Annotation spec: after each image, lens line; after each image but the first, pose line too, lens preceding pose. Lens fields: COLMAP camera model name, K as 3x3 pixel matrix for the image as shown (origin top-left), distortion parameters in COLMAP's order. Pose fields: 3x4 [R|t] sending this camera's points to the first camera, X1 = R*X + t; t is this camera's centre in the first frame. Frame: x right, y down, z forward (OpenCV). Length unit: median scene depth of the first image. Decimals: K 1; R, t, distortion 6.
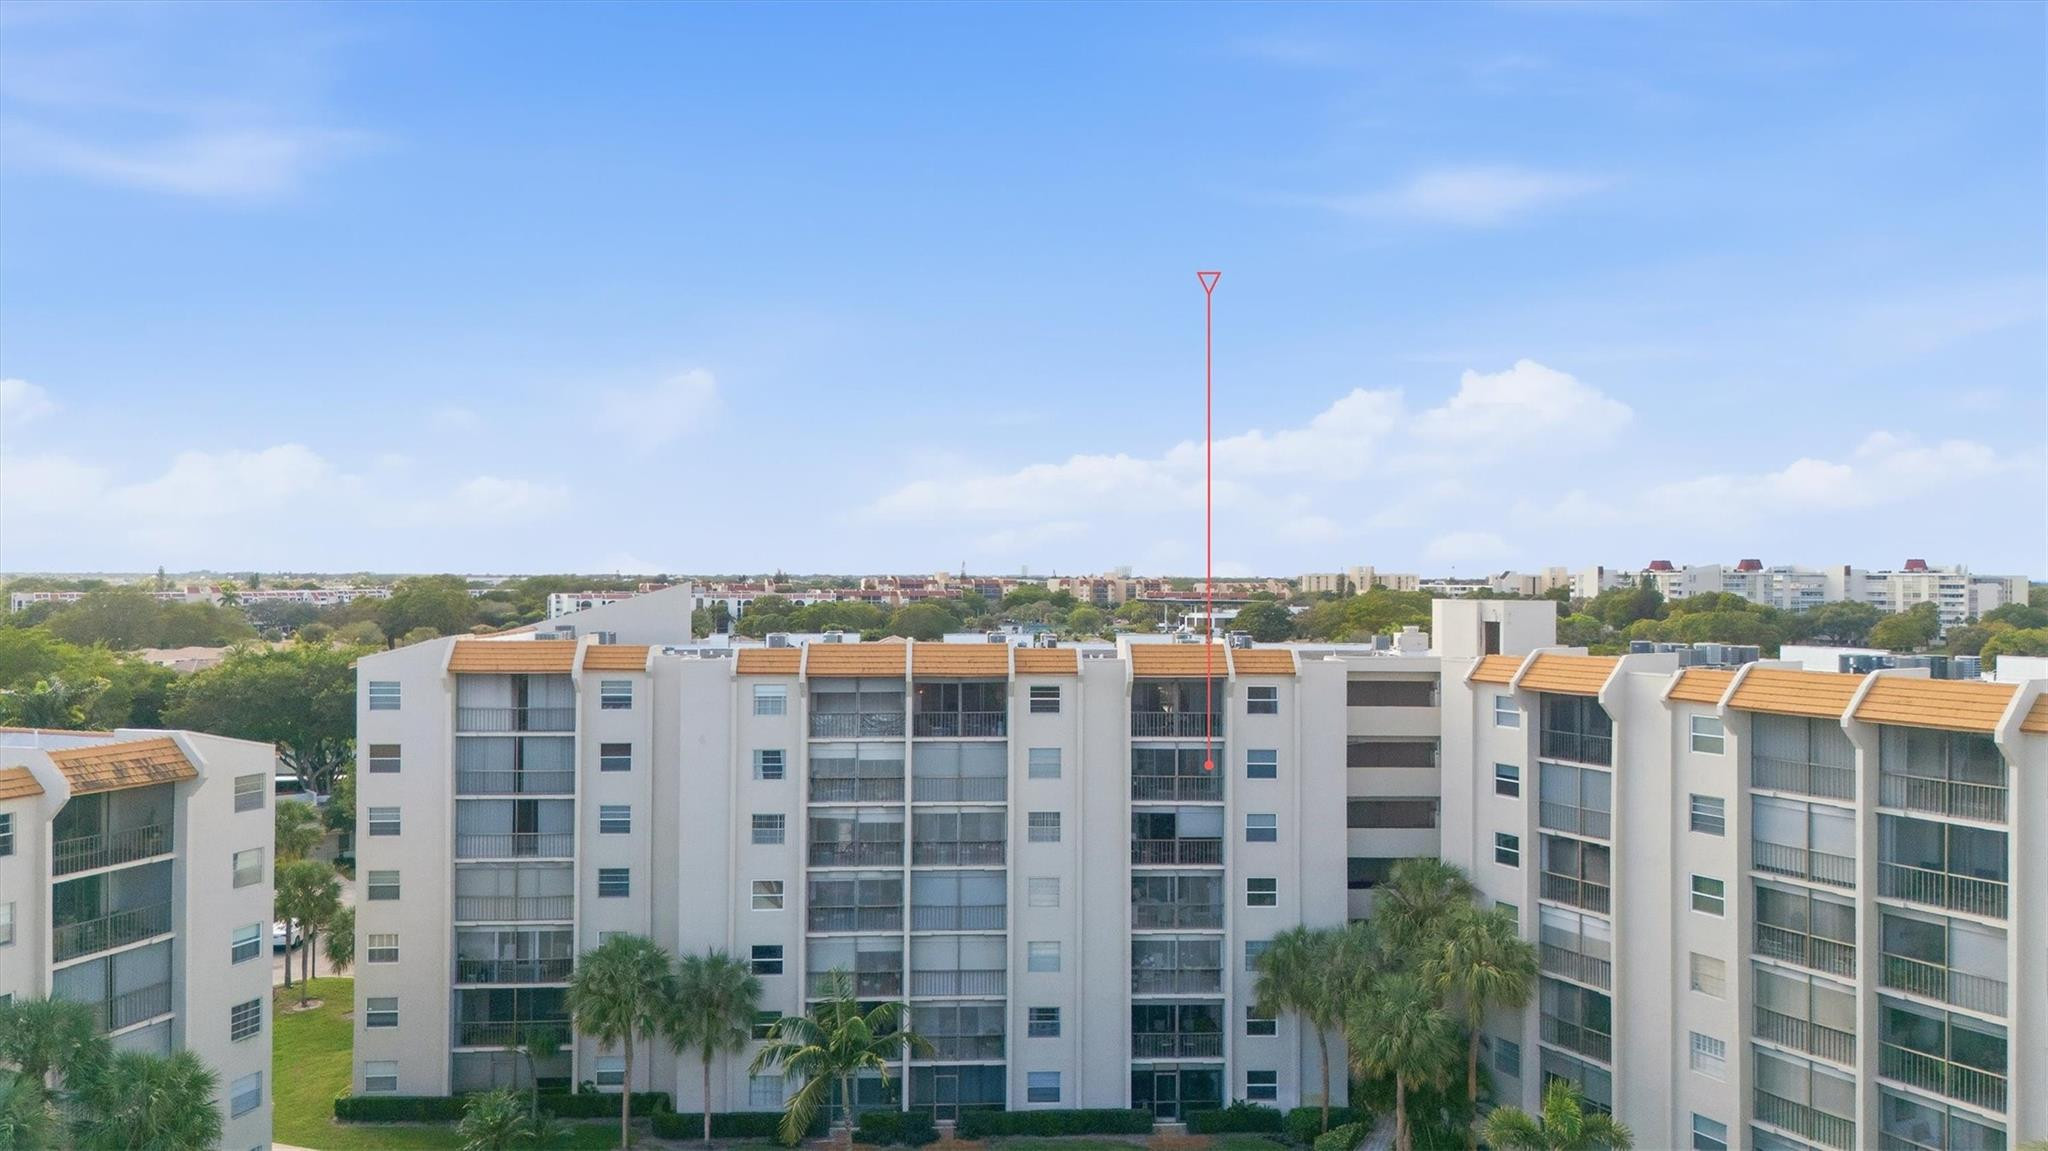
lens RADIAL K [[1557.7, 0, 1029.0], [0, 1557.7, 572.1], [0, 0, 1]] dist [0.035664, -0.023847]
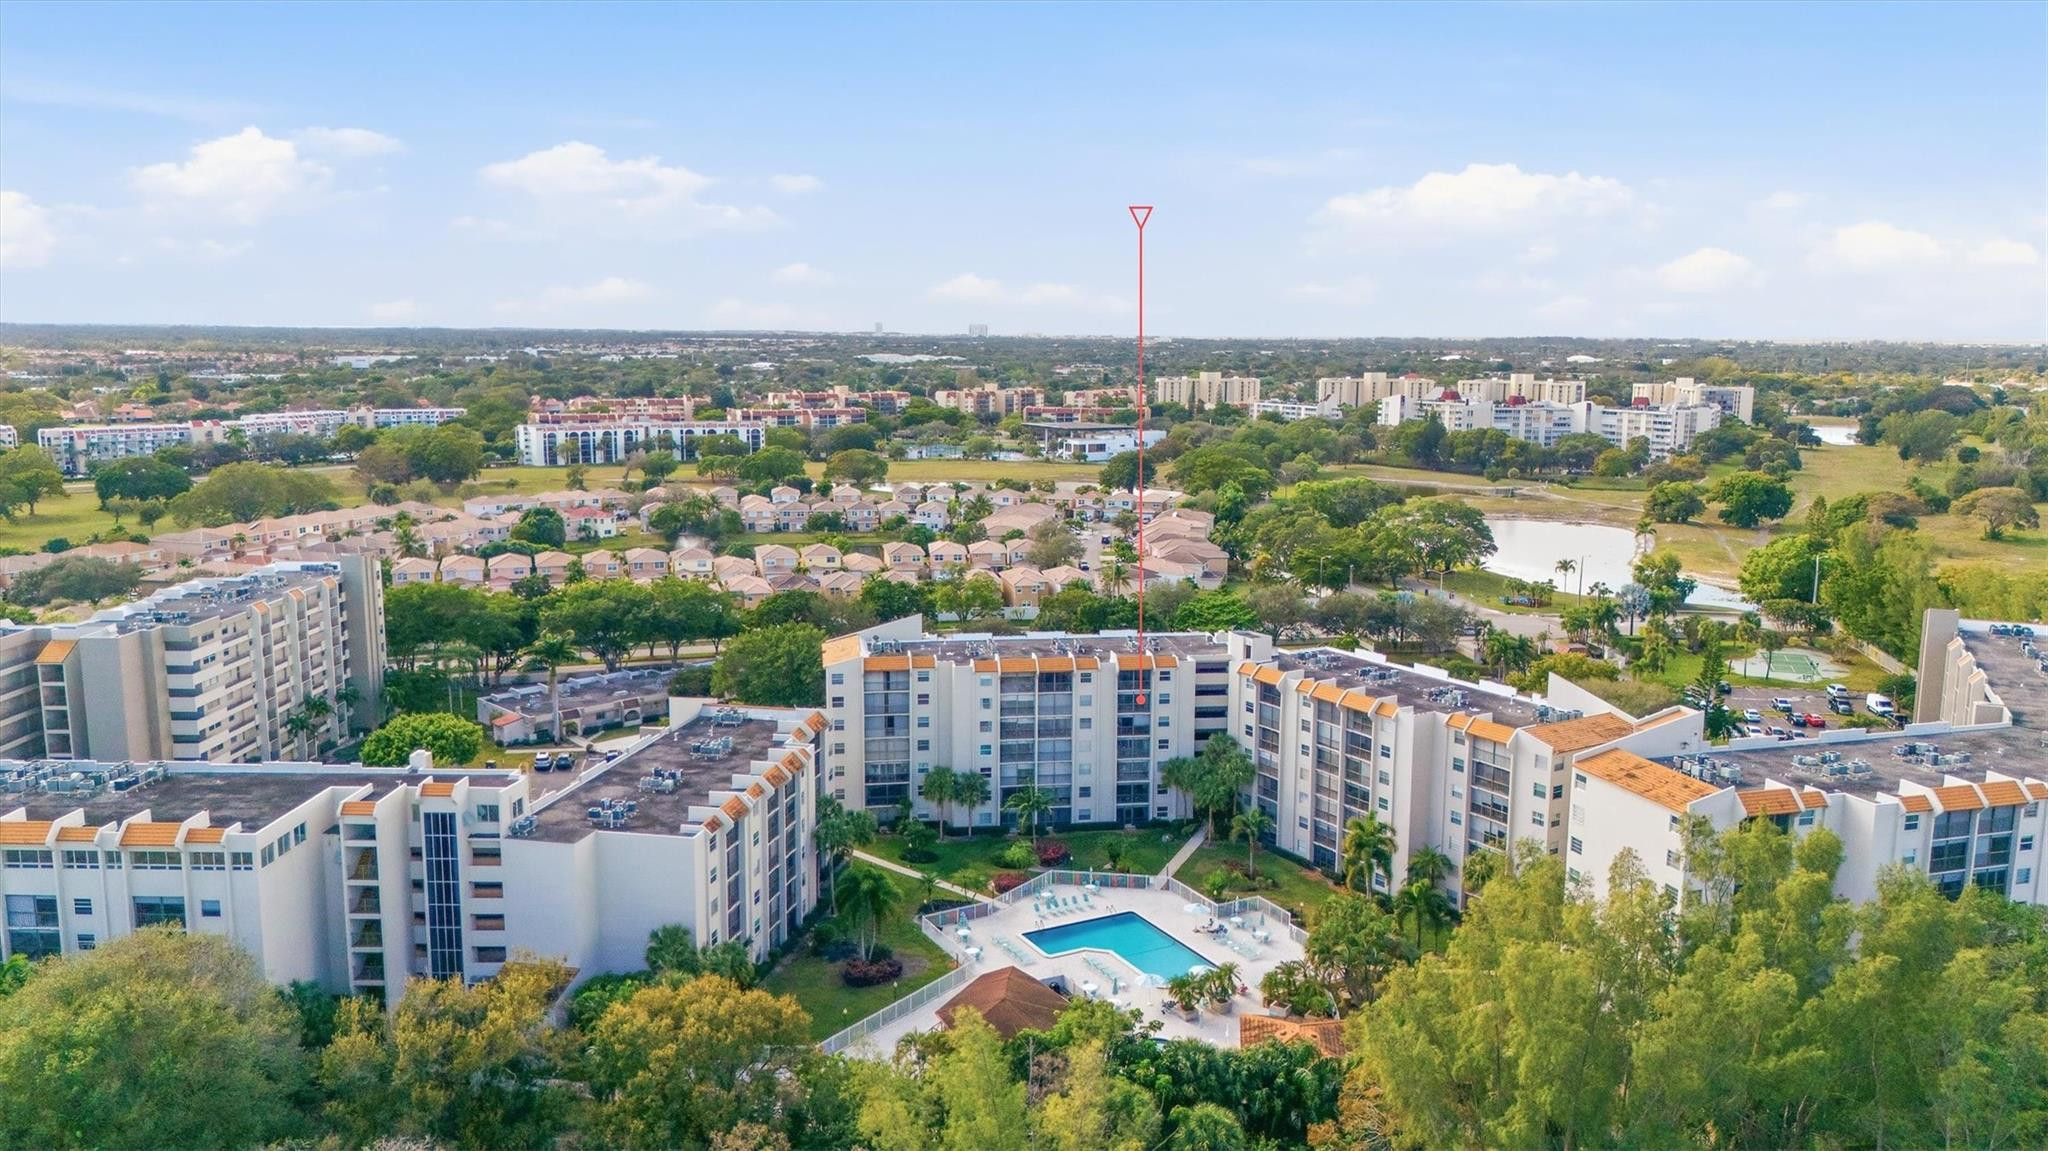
lens RADIAL K [[1557.7, 0, 1030.8], [0, 1557.7, 576.1], [0, 0, 1]] dist [0.035664, -0.023847]
pose [[0.995390, -0.012732, 0.095059, -0.342057], [-0.002718, 0.987008, 0.160649, -0.529838], [-0.095869, -0.160167, 0.982423, -1.632320]]
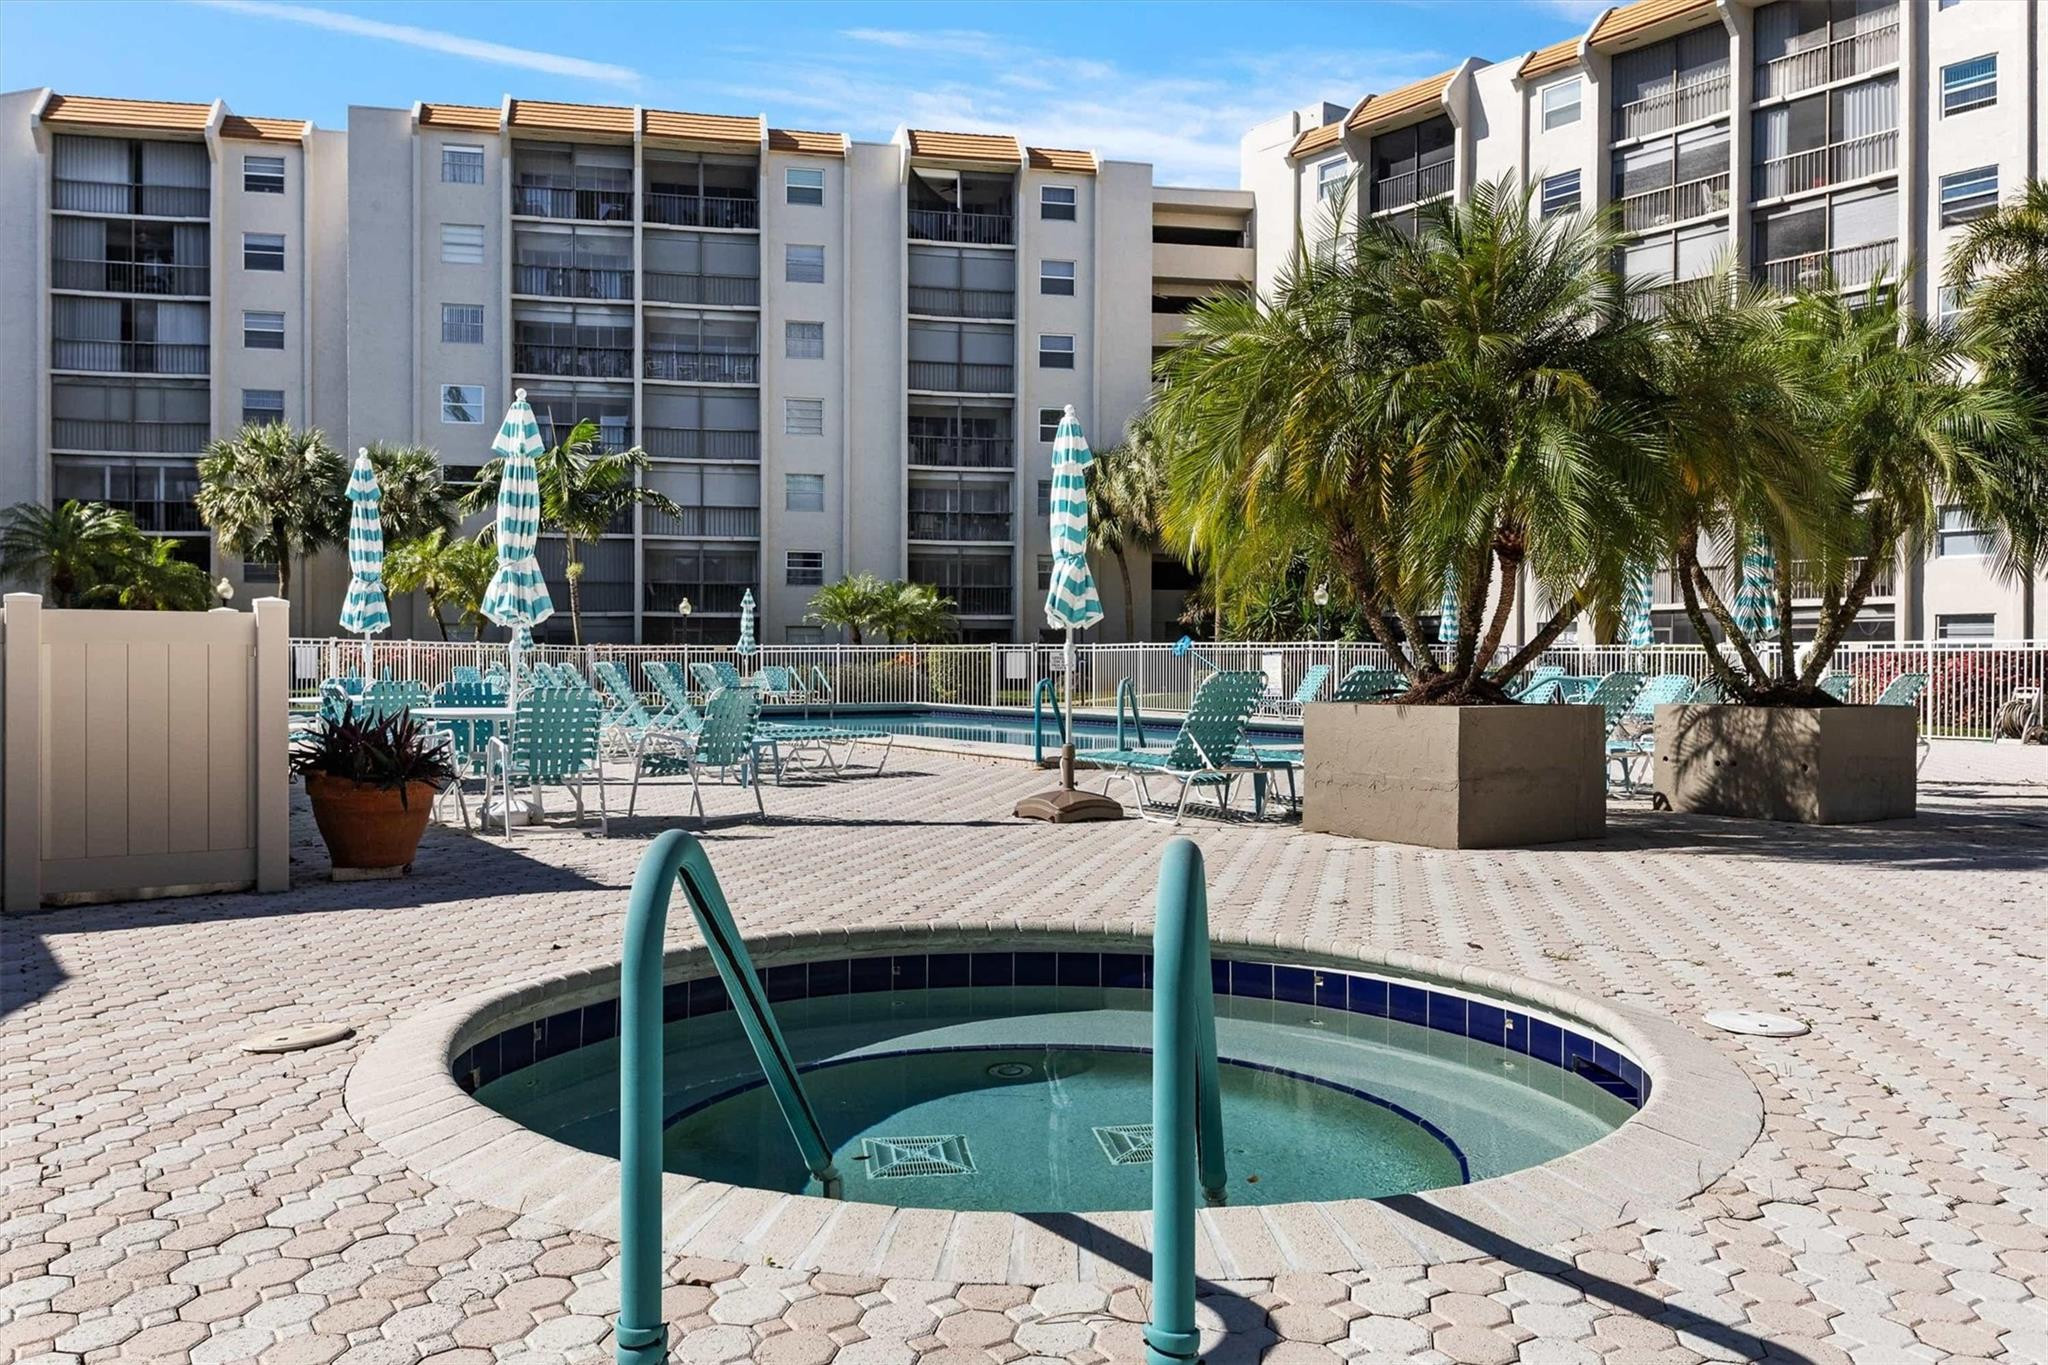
lens RADIAL K [[1684.6, 0, 1031.8], [0, 1684.6, 685.3], [0, 0, 1]] dist [0.041264, -0.047609]
pose [[0.988608, -0.002803, 0.150485, -0.006485], [0.000914, 0.999920, 0.012619, 0.339571], [-0.150508, -0.012338, 0.988532, 0.077823]]
